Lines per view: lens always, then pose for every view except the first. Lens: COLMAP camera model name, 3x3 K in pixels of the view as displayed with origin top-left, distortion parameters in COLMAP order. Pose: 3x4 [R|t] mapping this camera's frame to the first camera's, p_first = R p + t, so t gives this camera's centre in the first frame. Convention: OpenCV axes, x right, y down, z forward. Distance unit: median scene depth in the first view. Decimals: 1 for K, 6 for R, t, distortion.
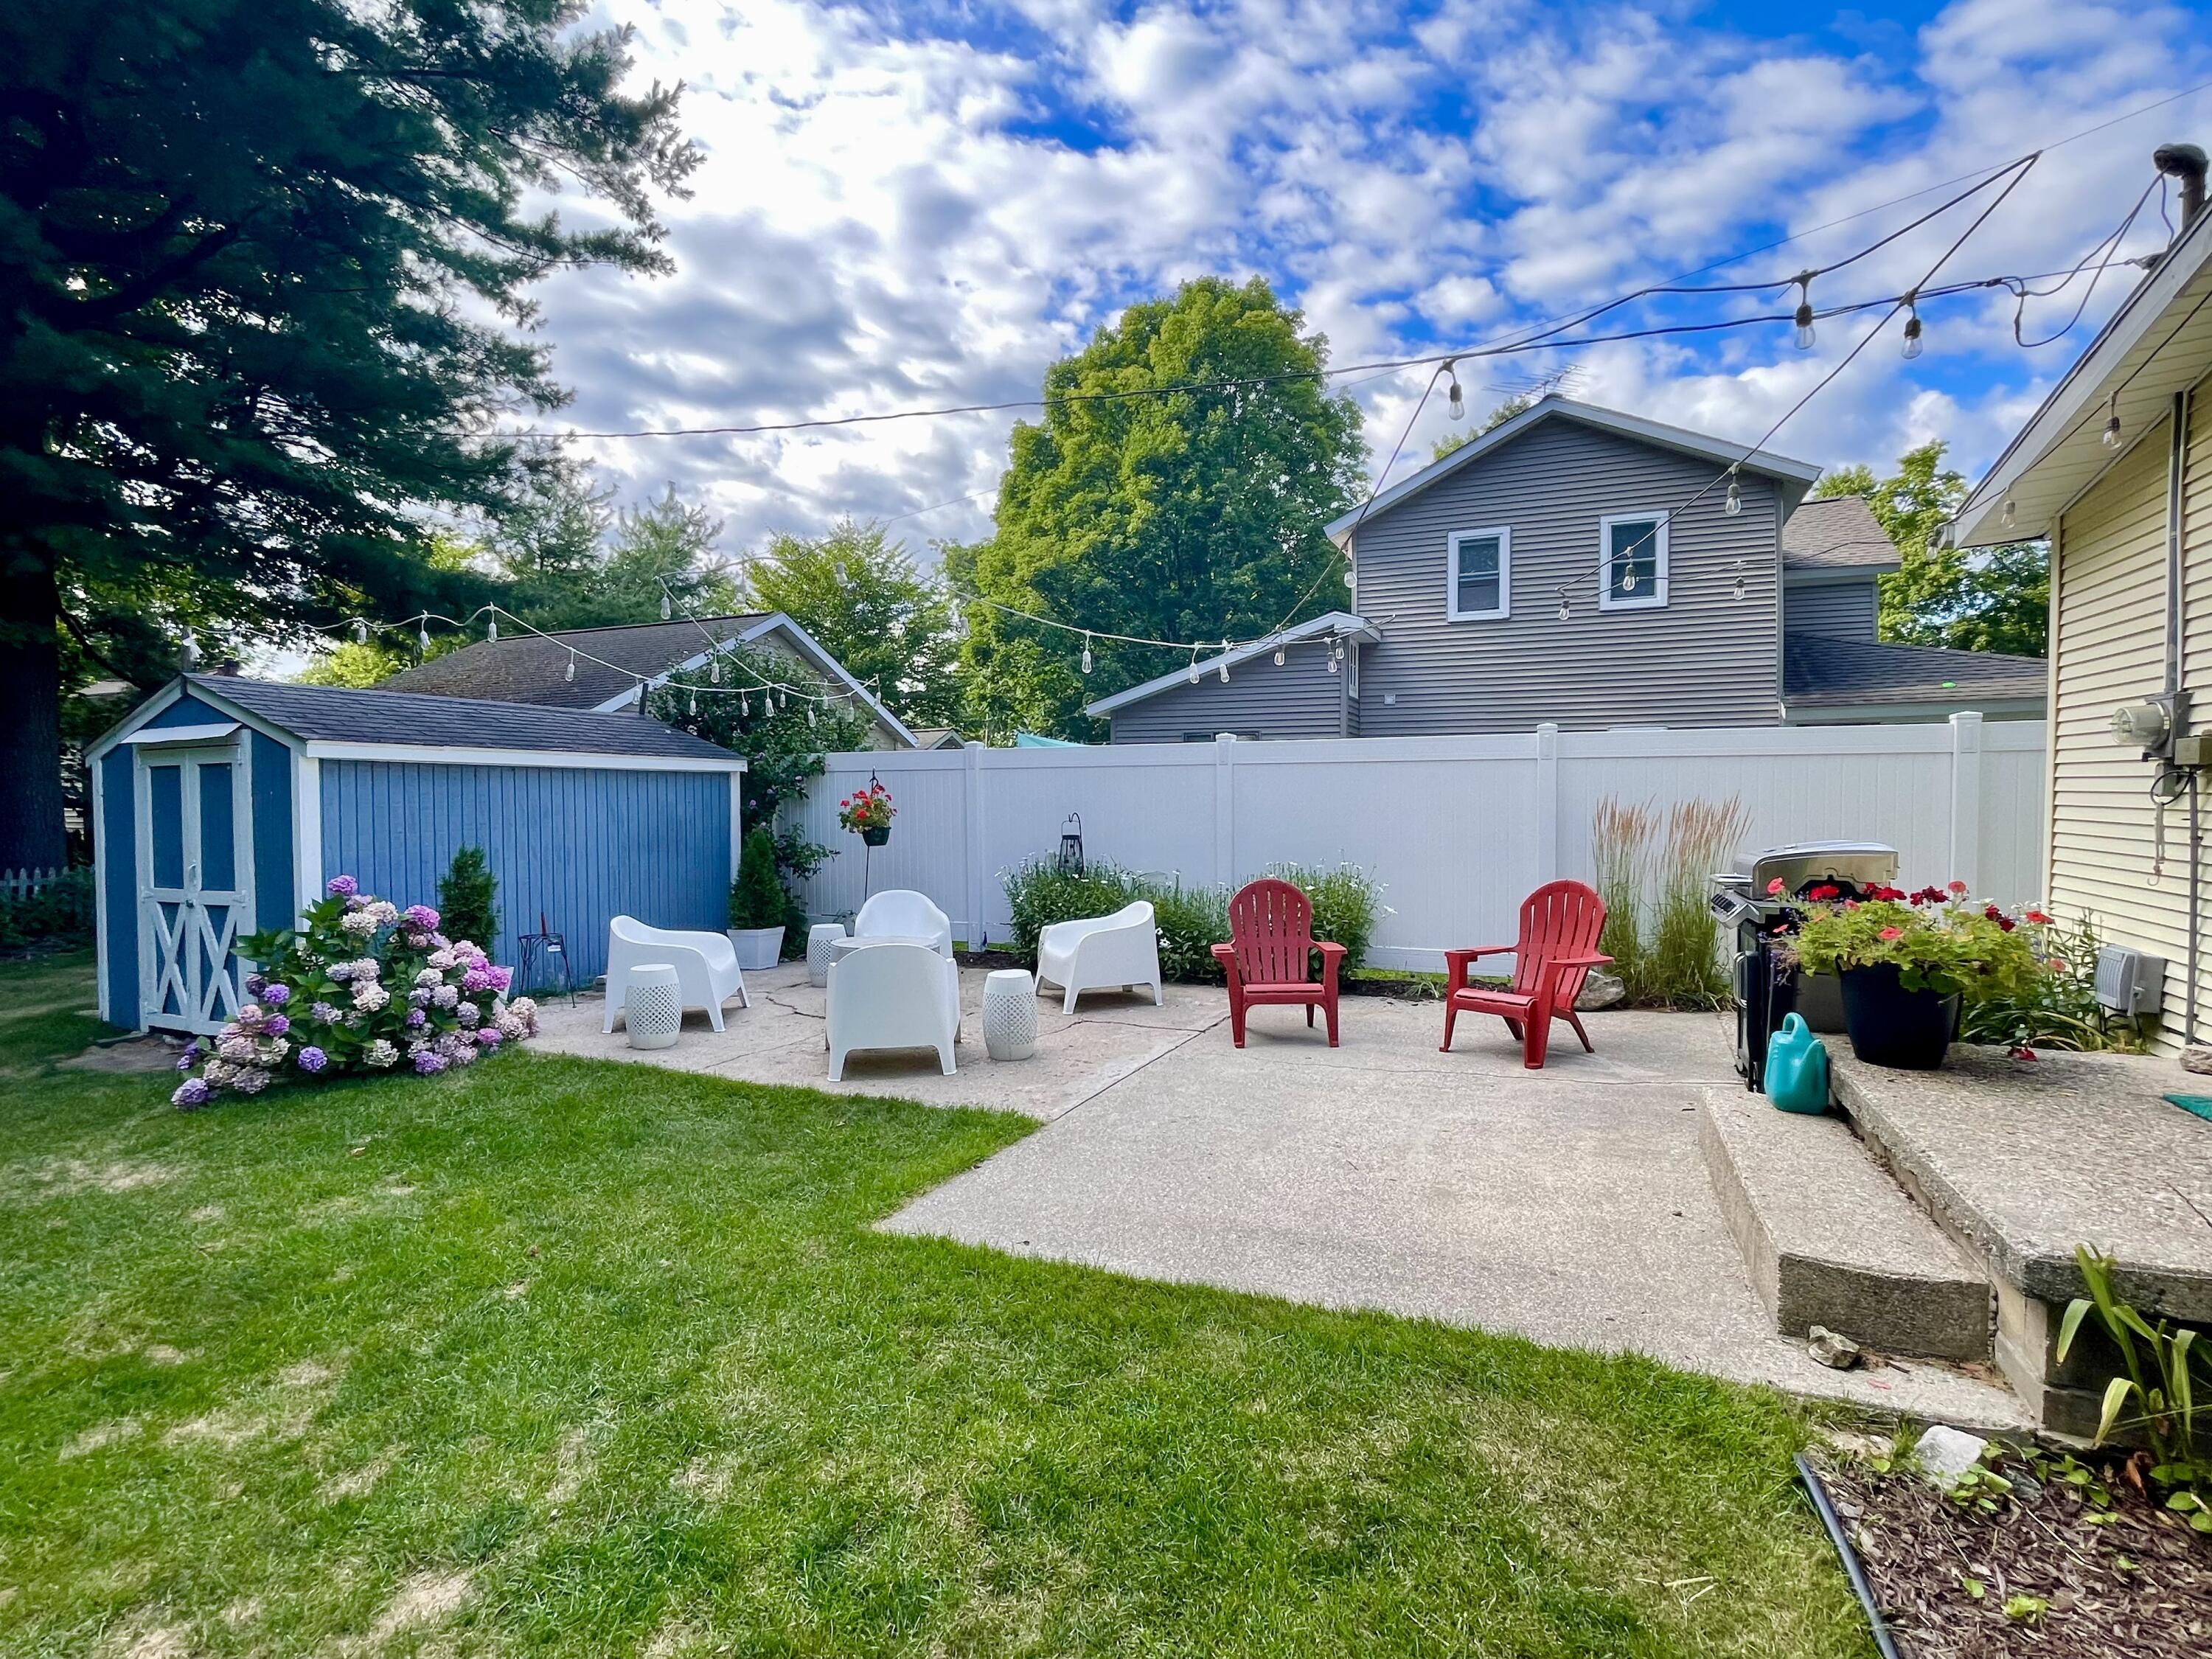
lens RADIAL K [[1038.4, 0, 1098.6], [0, 1038.4, 826.7], [0, 0, 1]] dist [0.001089, 0.000057]
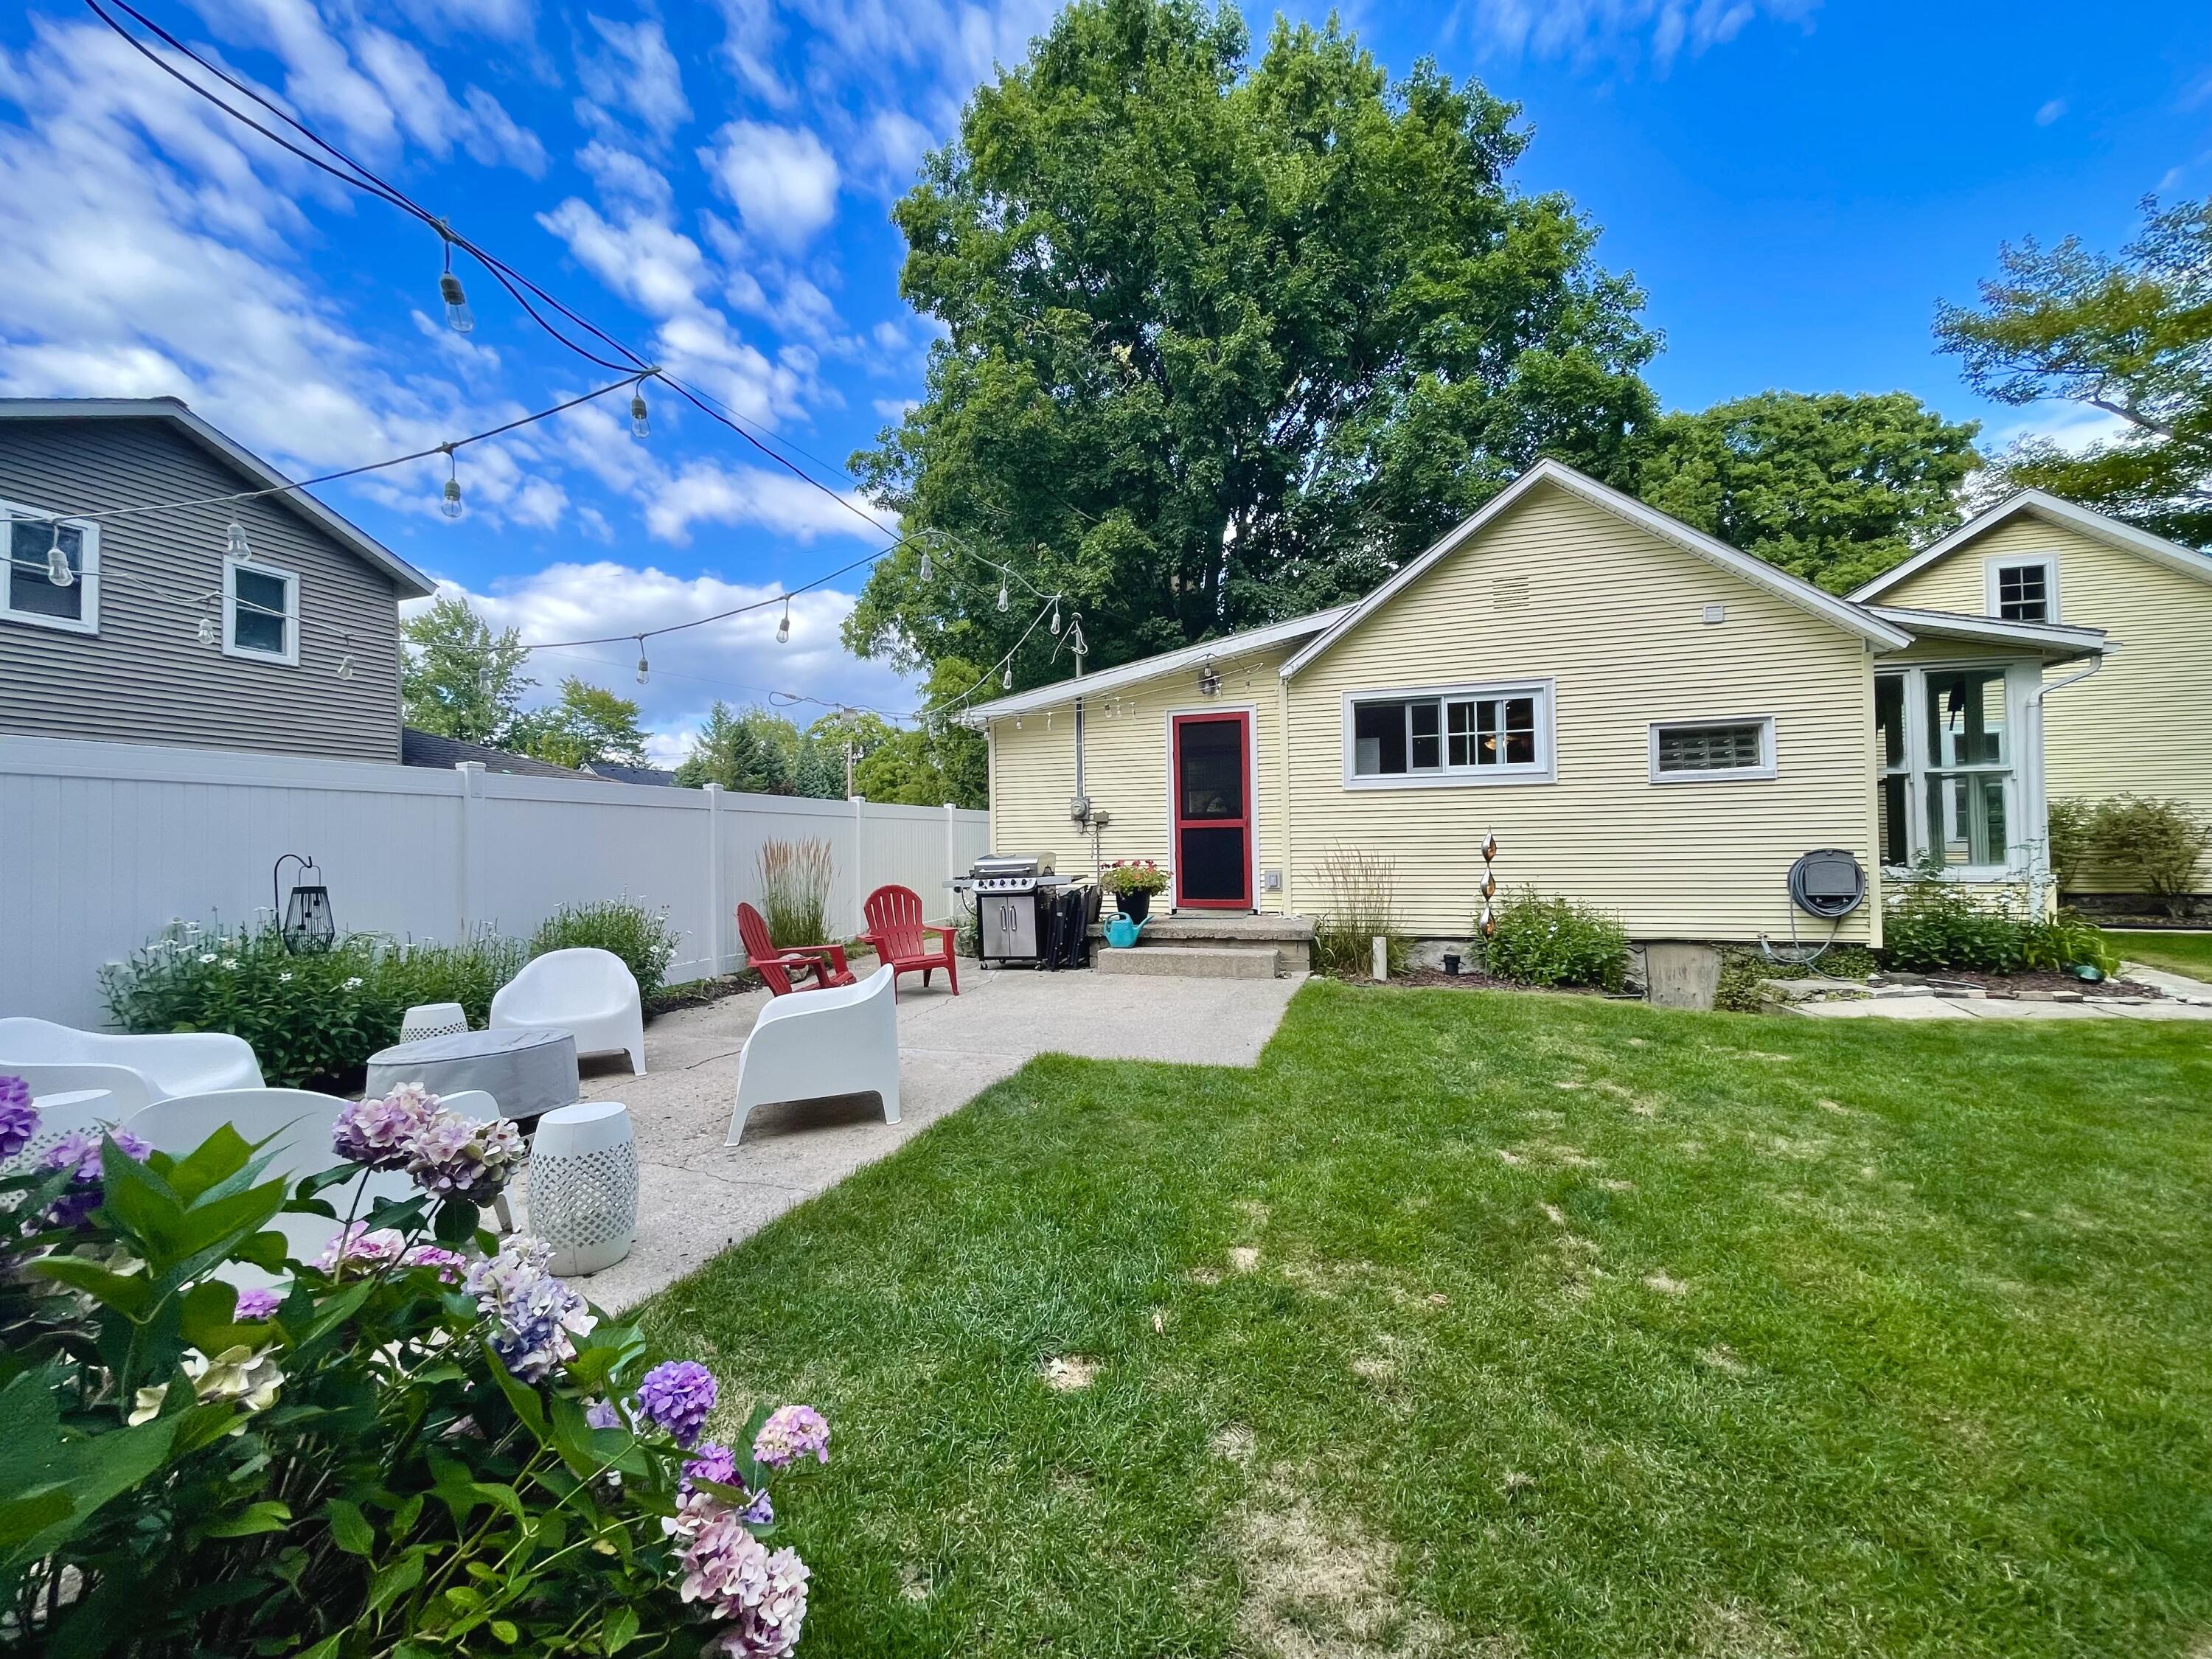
lens RADIAL K [[894.6, 0, 1101.2], [0, 894.6, 831.2], [0, 0, 1]] dist [-0.002865, 0.000568]
pose [[-0.109781, 0.027188, 0.993584, -0.391660], [0.052931, 0.998367, -0.021471, 0.006139], [-0.992545, 0.050234, -0.111041, 0.333501]]
